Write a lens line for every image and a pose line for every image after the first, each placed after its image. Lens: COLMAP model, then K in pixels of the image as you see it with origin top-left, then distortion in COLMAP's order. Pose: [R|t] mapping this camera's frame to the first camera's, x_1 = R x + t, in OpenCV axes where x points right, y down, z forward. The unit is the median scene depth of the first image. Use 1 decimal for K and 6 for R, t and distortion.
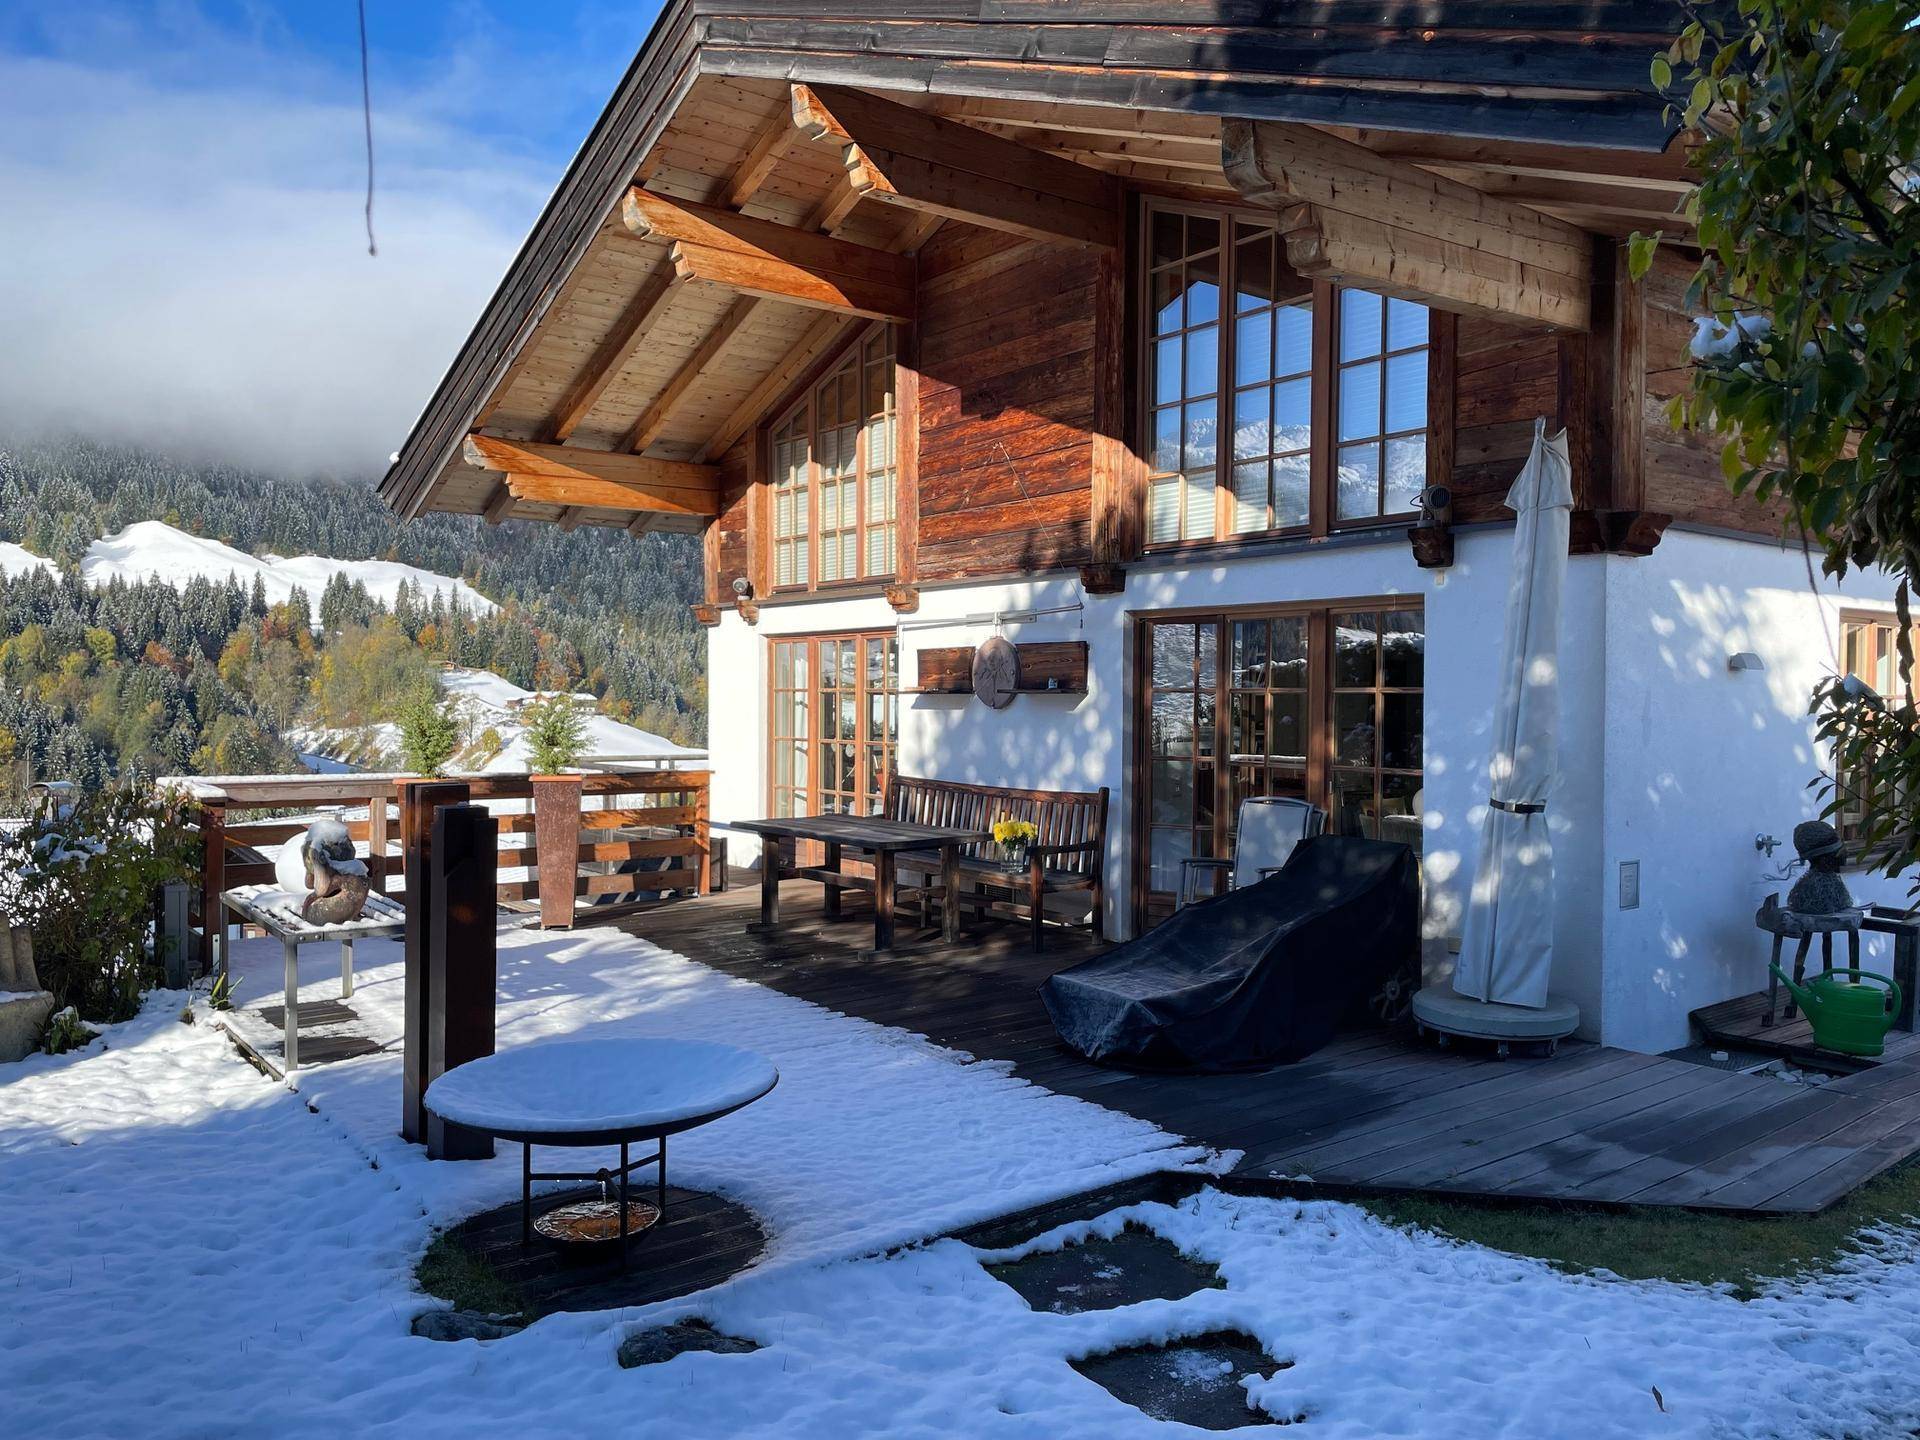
lens RADIAL K [[1442.4, 0, 965.4], [0, 1442.4, 719.9], [0, 0, 1]] dist [0.072375, -0.094995]
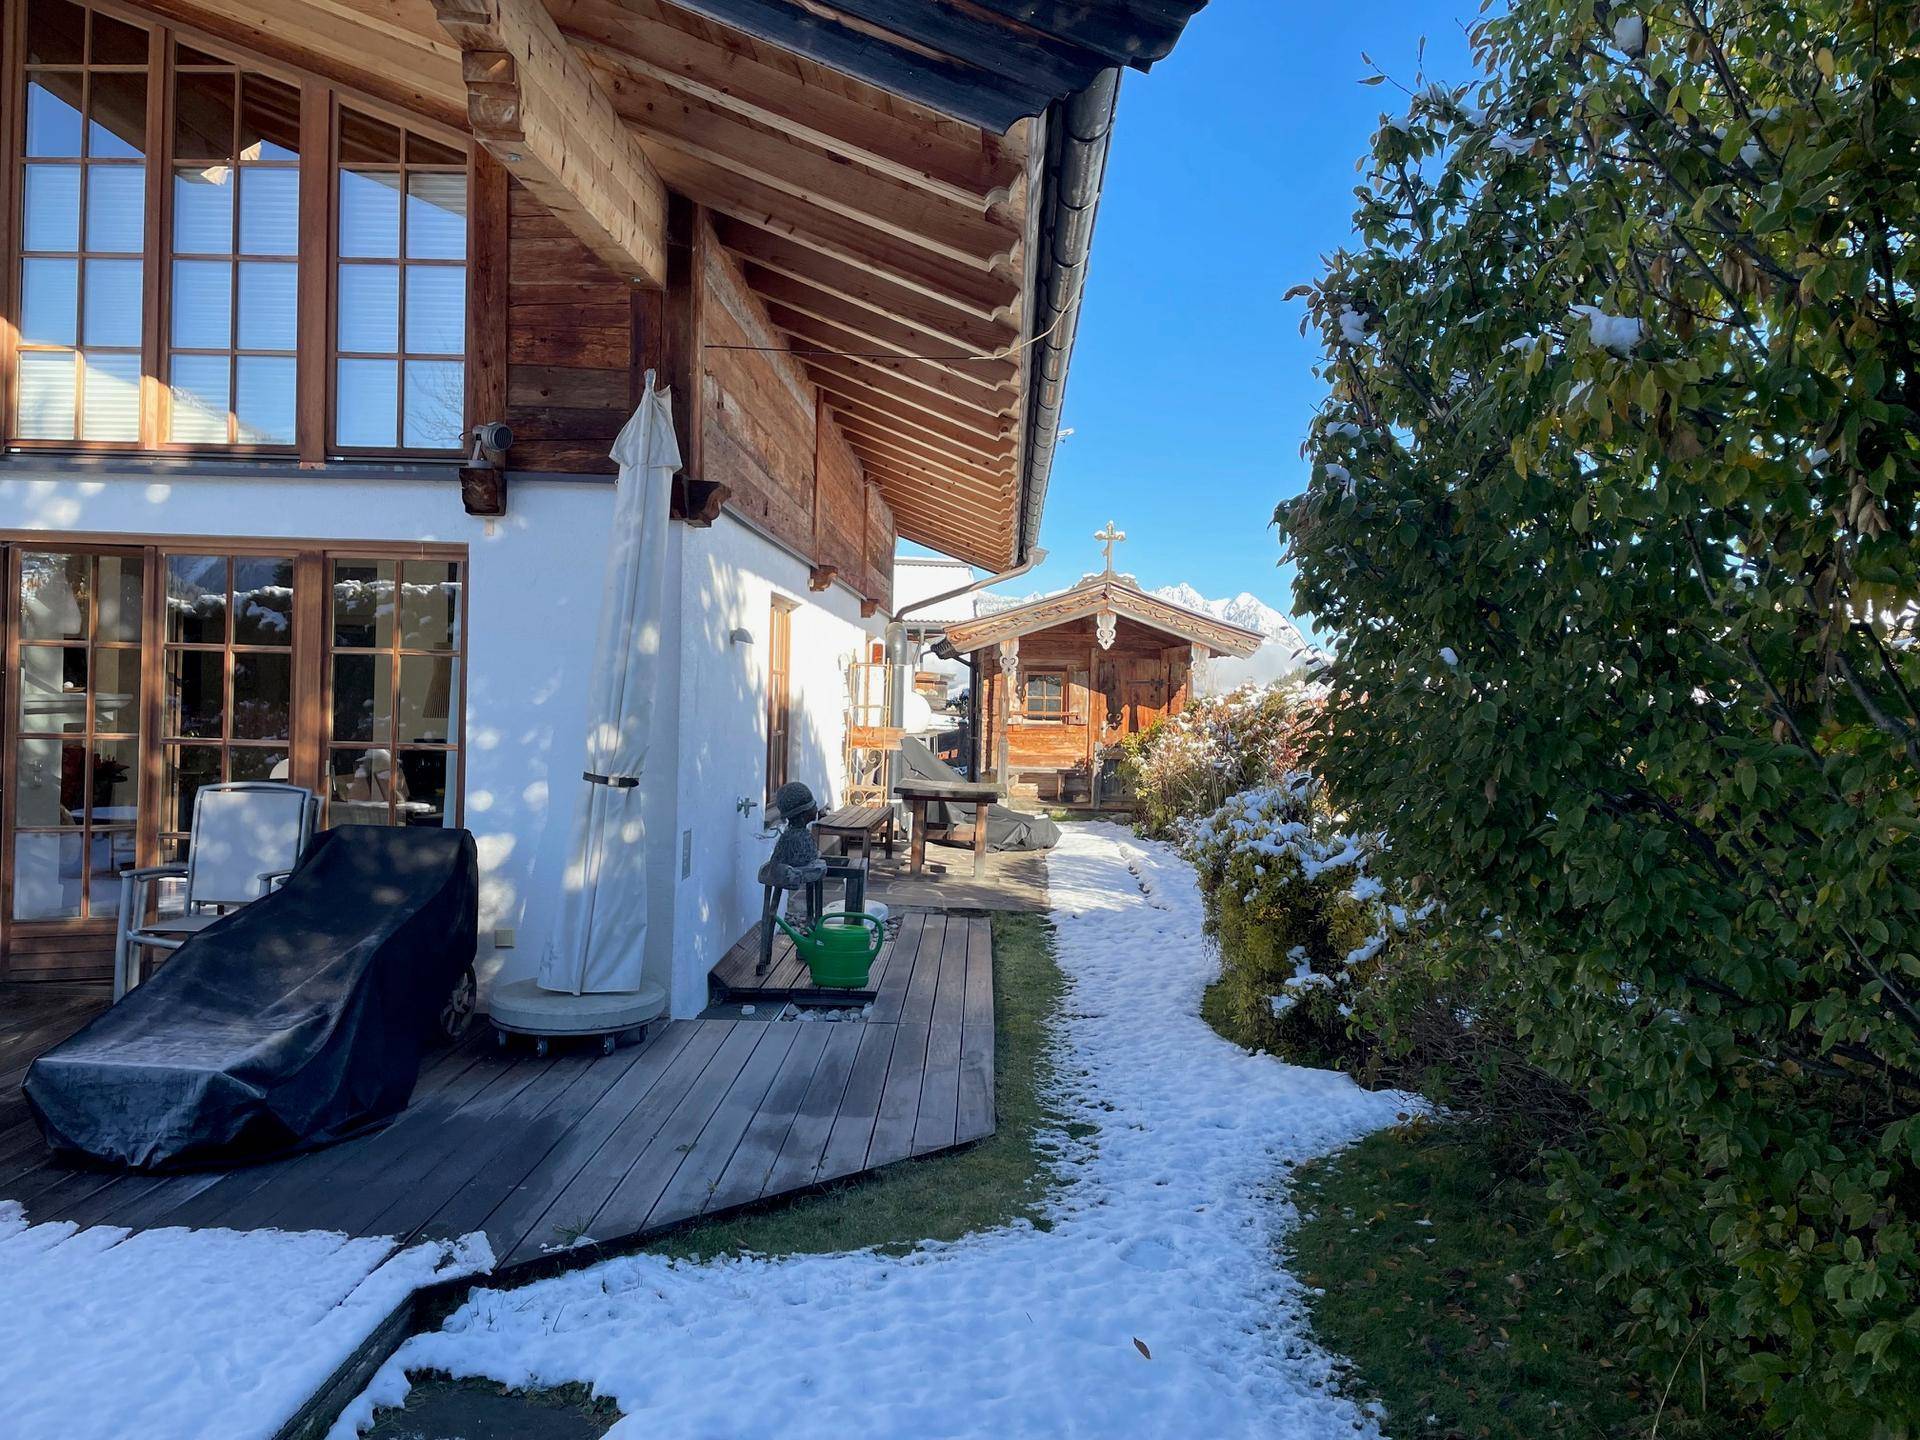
lens RADIAL K [[1442.4, 0, 971.1], [0, 1442.4, 702.8], [0, 0, 1]] dist [0.072375, -0.094995]
pose [[0.615224, 0.002456, 0.788349, -0.219563], [-0.008471, 0.999958, 0.003495, 0.004107], [-0.788307, -0.008828, 0.615219, 0.249252]]
